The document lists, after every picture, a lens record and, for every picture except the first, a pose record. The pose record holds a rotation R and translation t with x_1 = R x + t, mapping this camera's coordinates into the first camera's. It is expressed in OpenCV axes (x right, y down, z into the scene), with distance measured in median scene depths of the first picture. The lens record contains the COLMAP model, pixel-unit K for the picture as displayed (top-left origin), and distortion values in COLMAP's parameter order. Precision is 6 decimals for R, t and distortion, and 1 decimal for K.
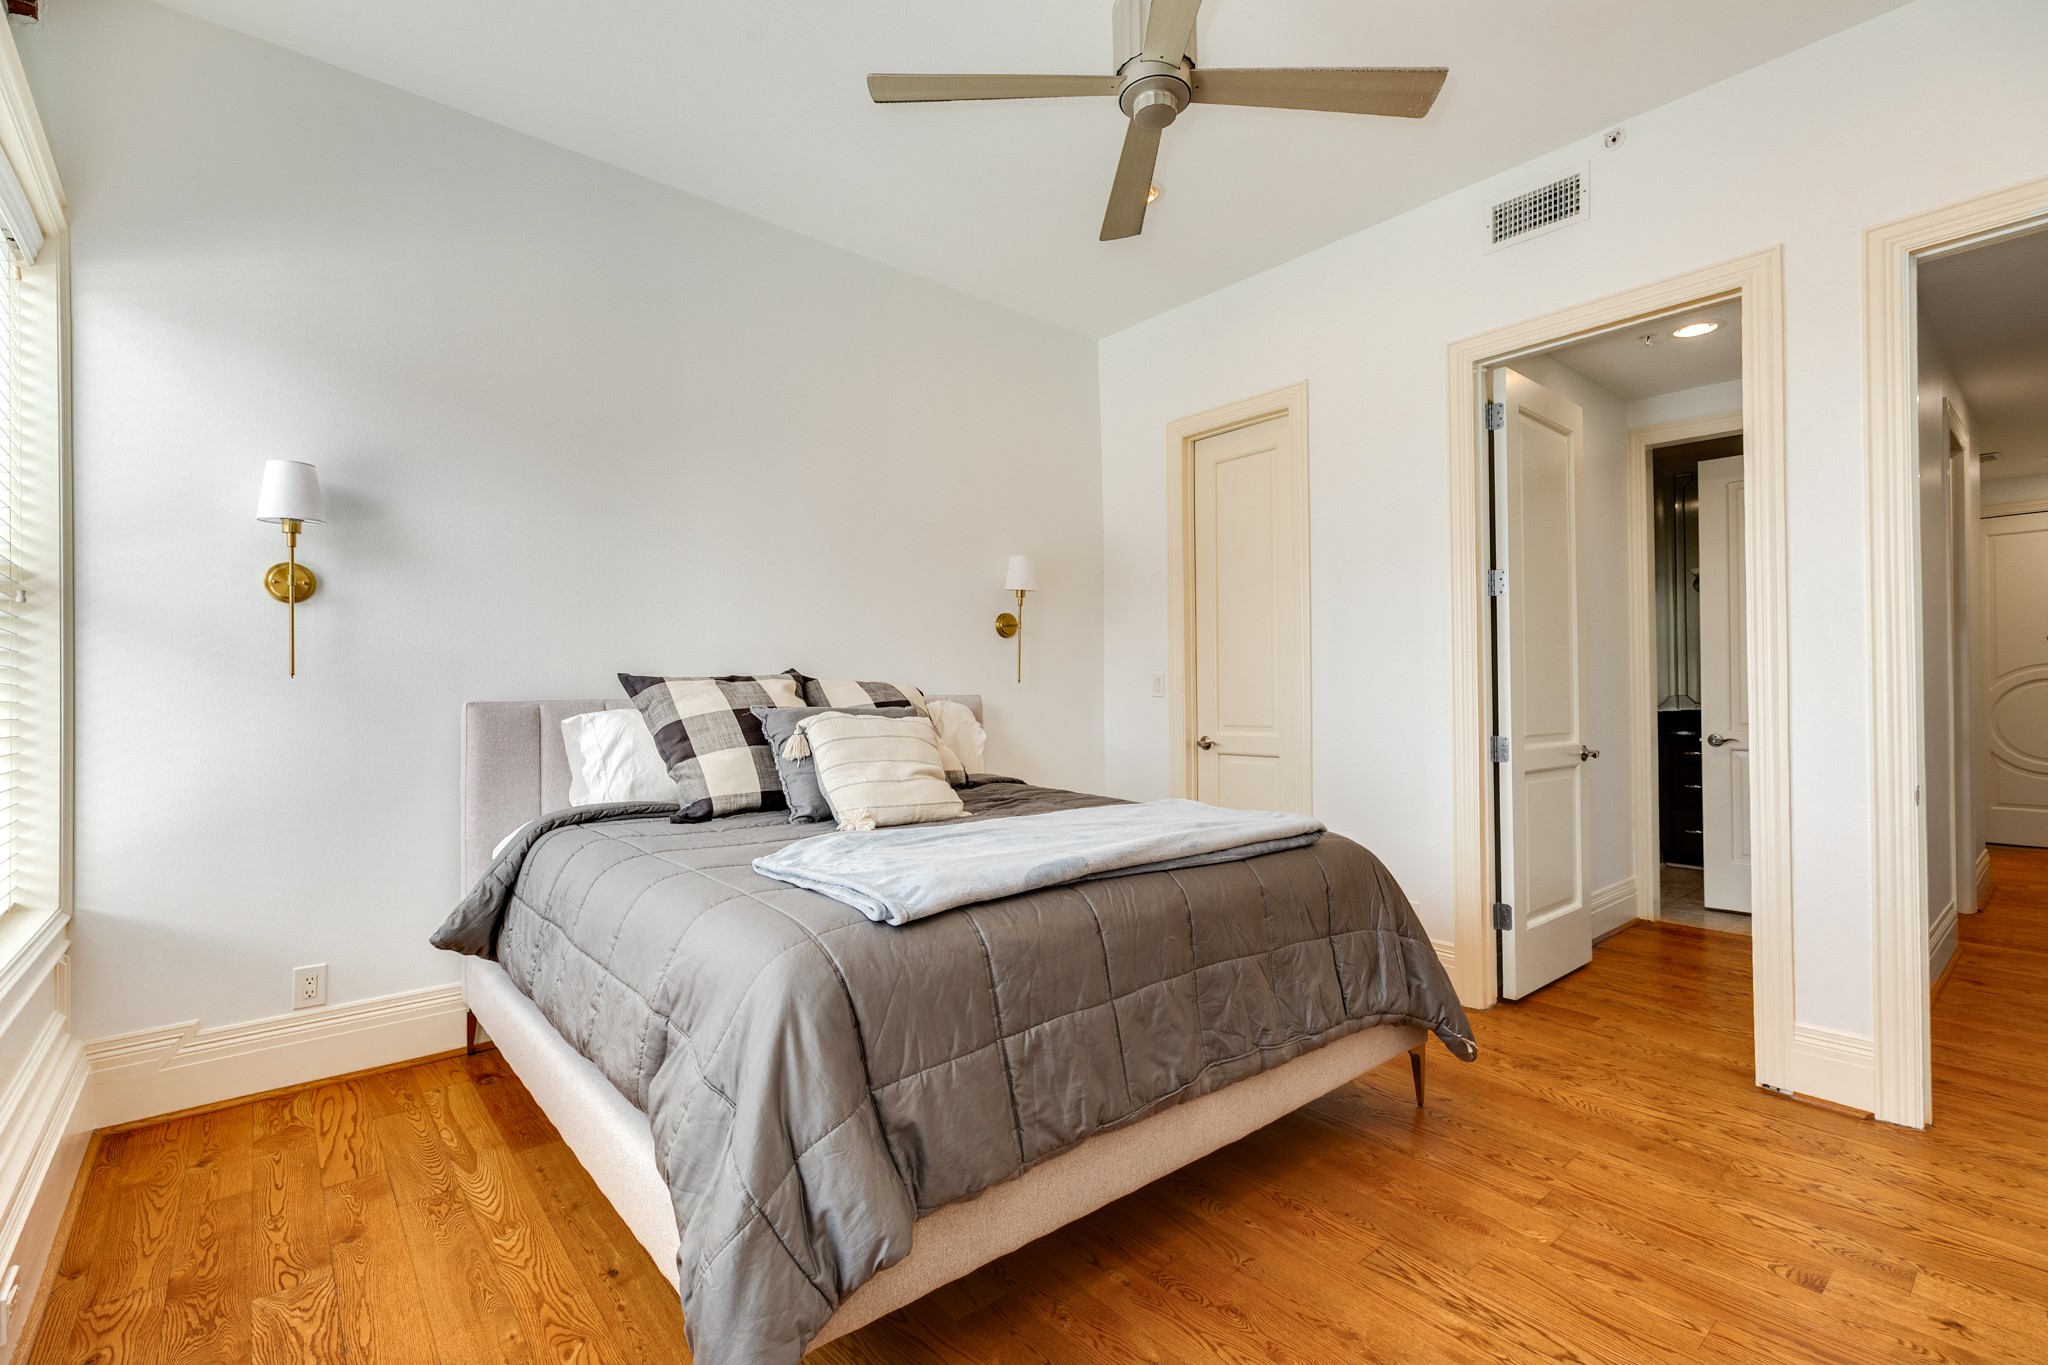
lens RADIAL K [[924.9, 0, 1016.0], [0, 924.9, 690.4], [0, 0, 1]] dist [0.008049, -0.000435]
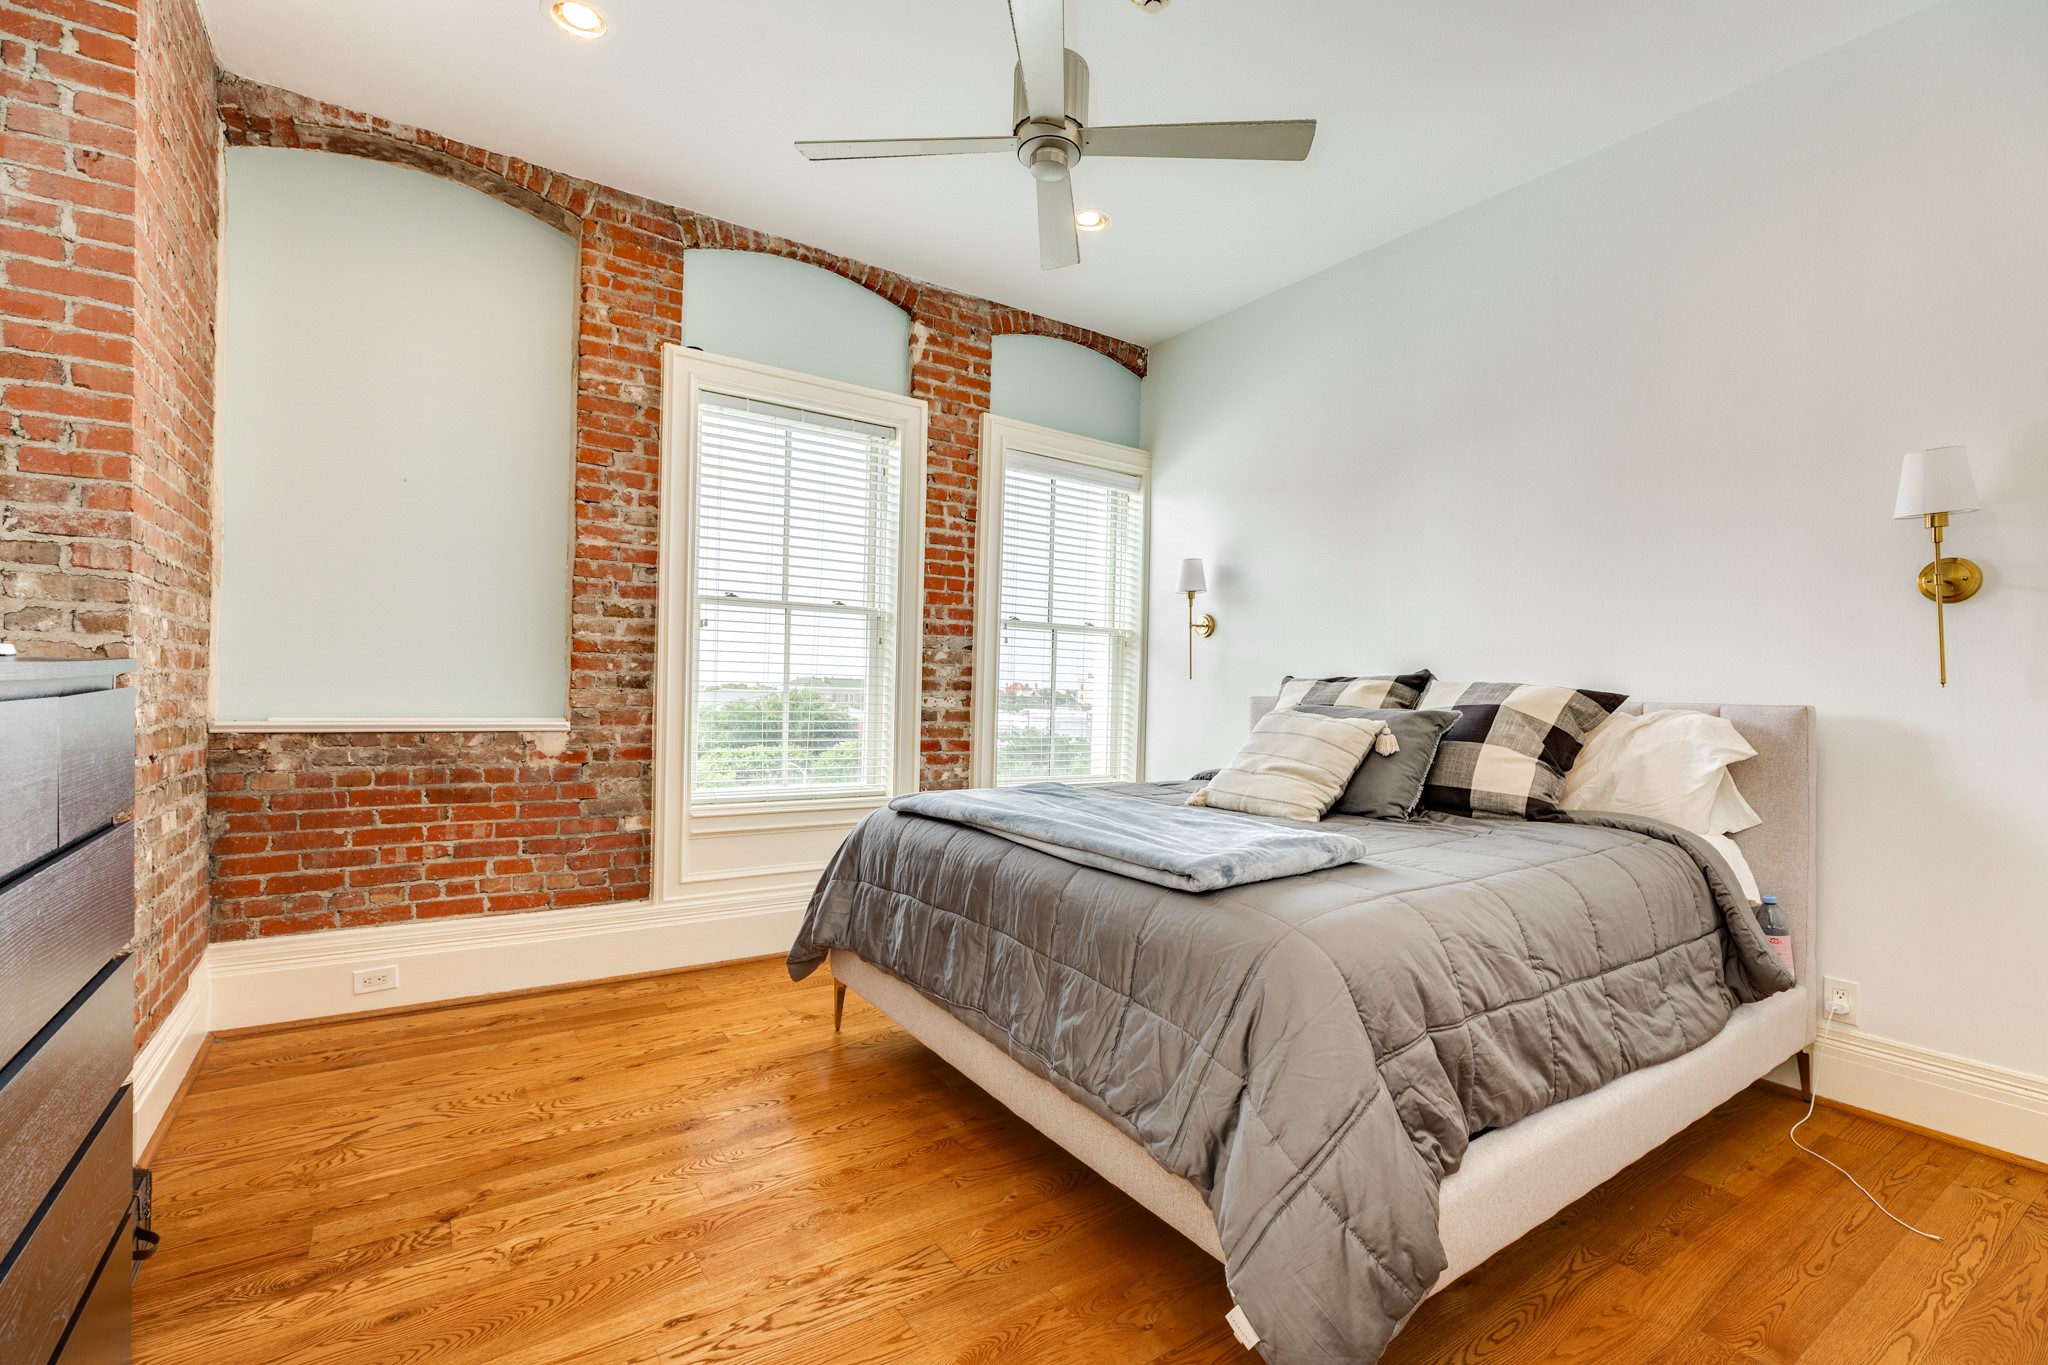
lens RADIAL K [[924.9, 0, 1021.3], [0, 924.9, 687.6], [0, 0, 1]] dist [0.008049, -0.000435]
pose [[-0.118191, 0.001875, -0.992989, 1.292045], [-0.017528, 0.999838, 0.003974, 0.002742], [0.992836, 0.017874, -0.118139, 1.137641]]
